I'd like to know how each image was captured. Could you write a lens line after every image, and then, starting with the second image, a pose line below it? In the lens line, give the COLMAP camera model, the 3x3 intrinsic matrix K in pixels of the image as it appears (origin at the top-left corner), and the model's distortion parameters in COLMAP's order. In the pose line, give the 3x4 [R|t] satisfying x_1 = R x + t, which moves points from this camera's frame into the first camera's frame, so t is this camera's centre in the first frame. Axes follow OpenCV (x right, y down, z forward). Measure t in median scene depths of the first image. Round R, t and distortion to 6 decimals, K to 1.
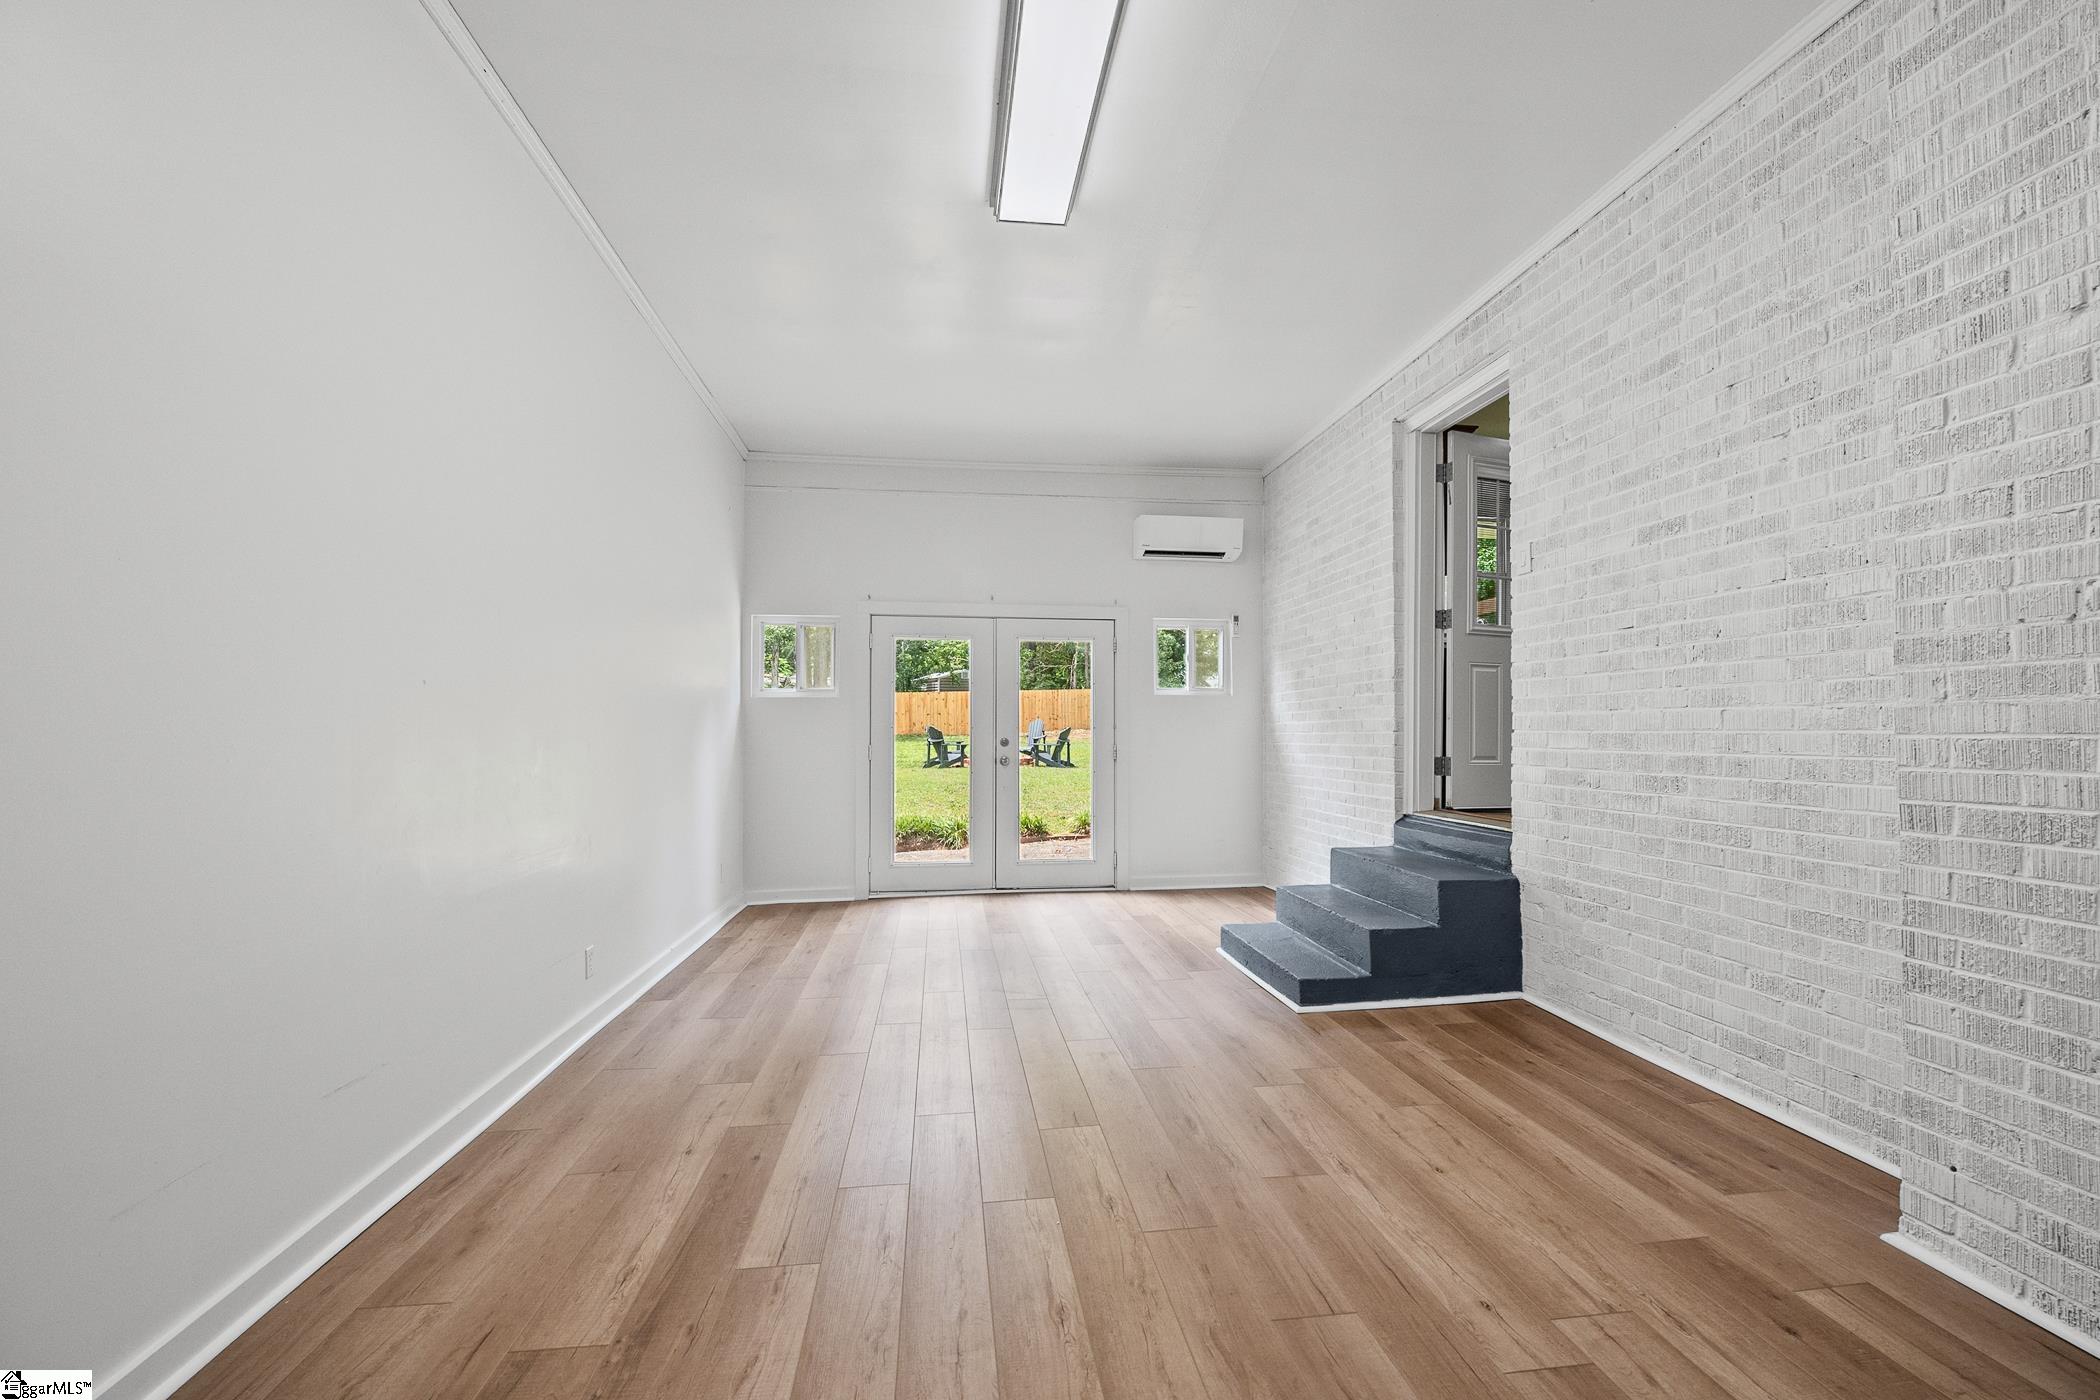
lens RADIAL K [[838.9, 0, 1041.5], [0, 838.9, 714.7], [0, 0, 1]] dist [-0.000878, -0.000154]
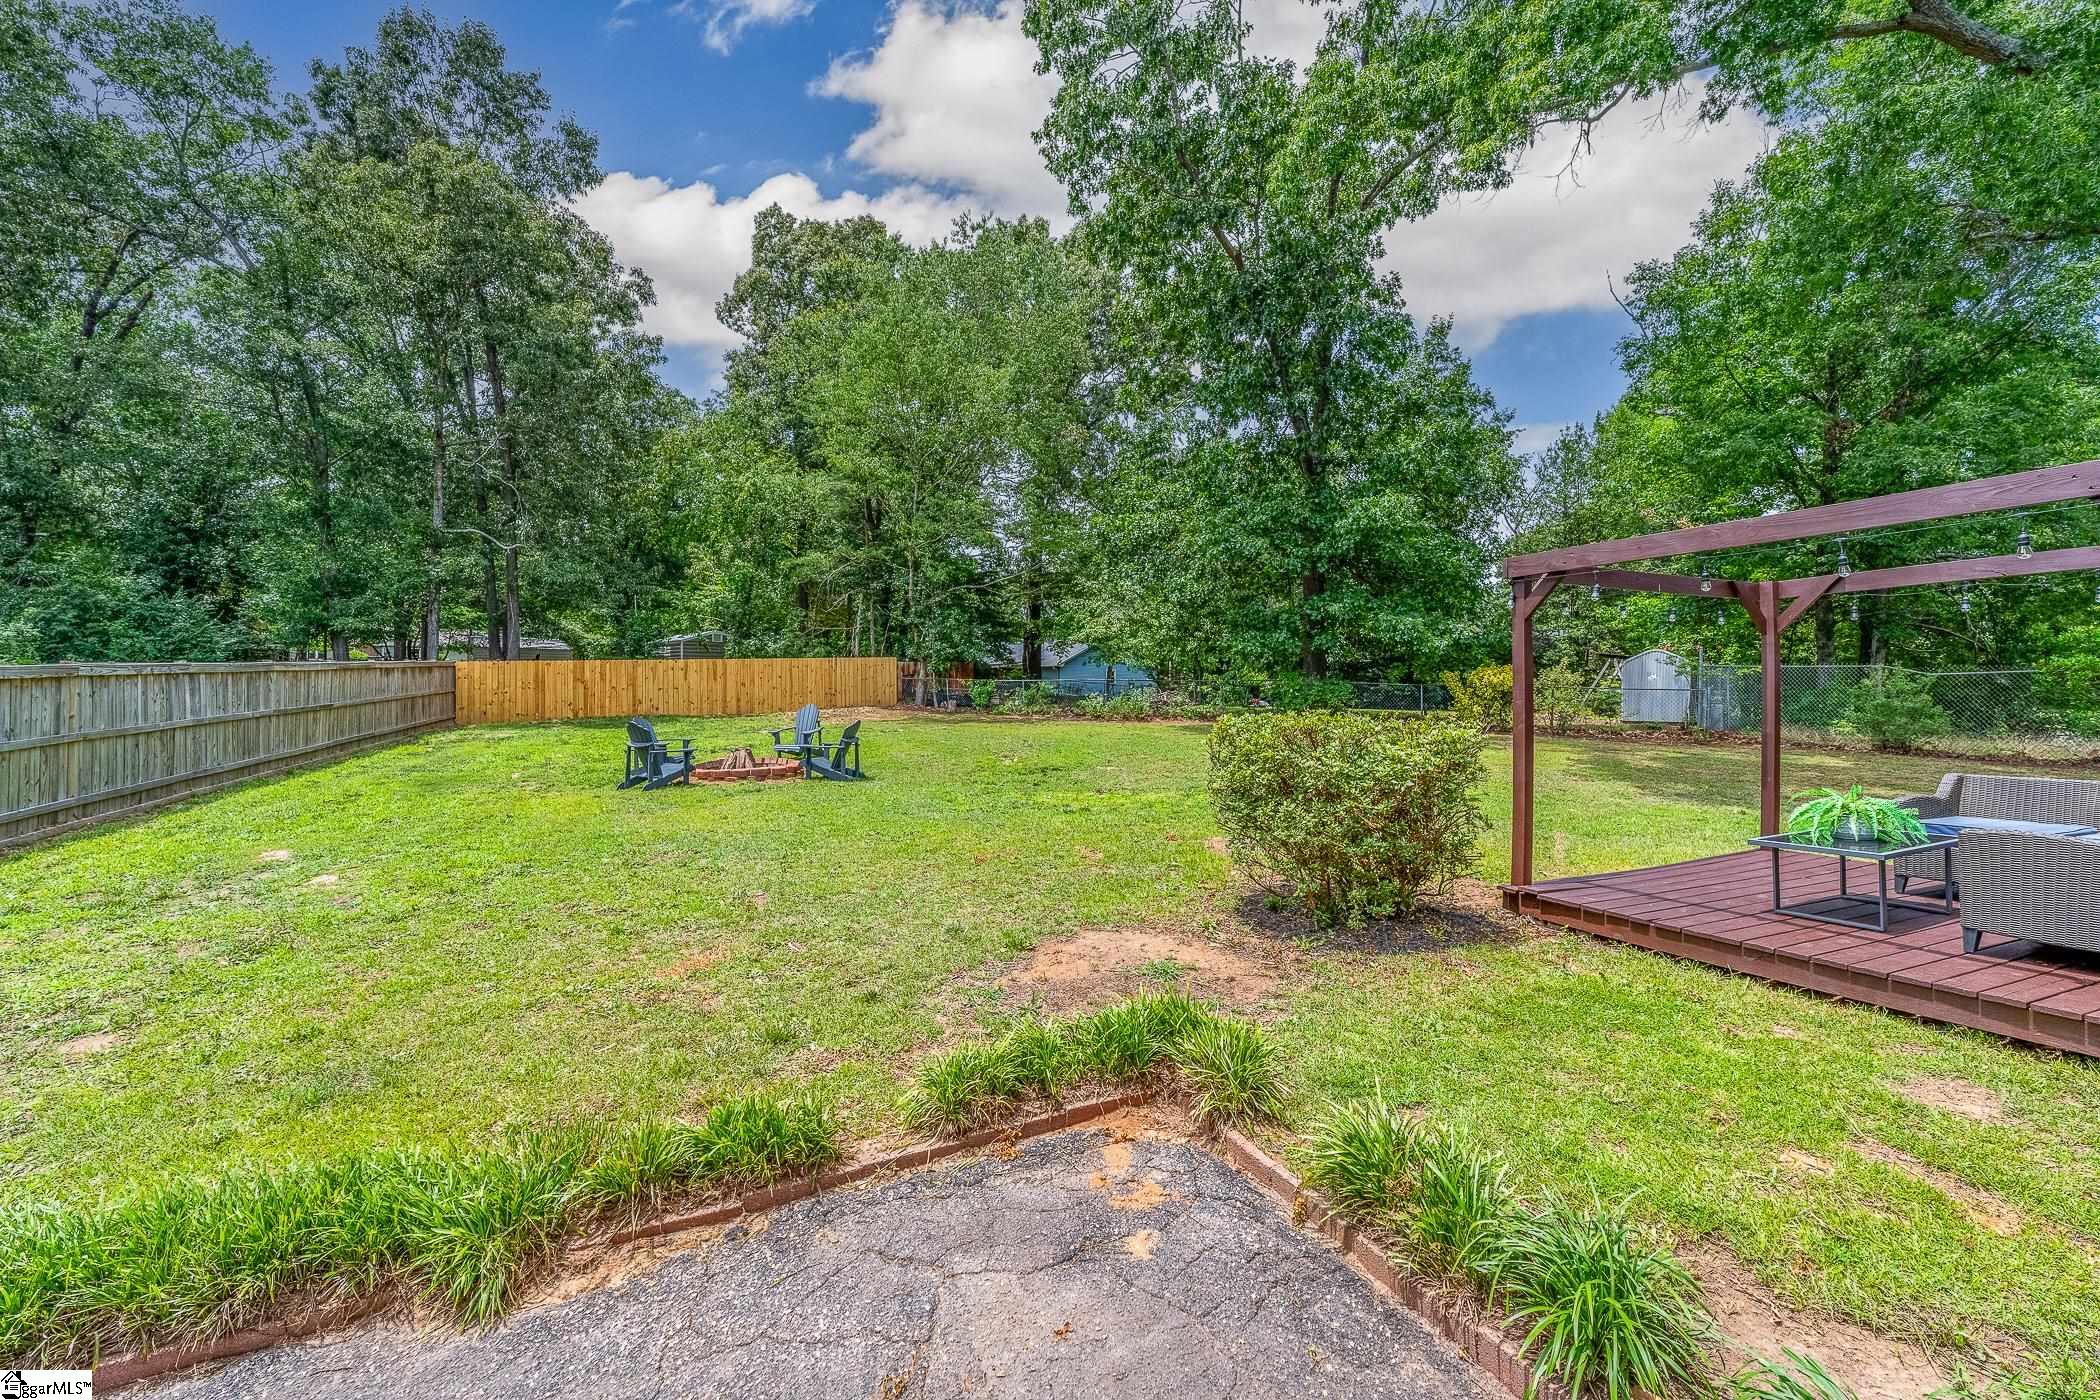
lens RADIAL K [[838.9, 0, 1041.5], [0, 838.9, 714.7], [0, 0, 1]] dist [-0.000878, -0.000154]
pose [[0.965432, -0.009642, 0.260477, -0.000126], [-0.001367, 0.999114, 0.042052, -0.016340], [-0.260652, -0.040955, 0.964564, 0.291186]]
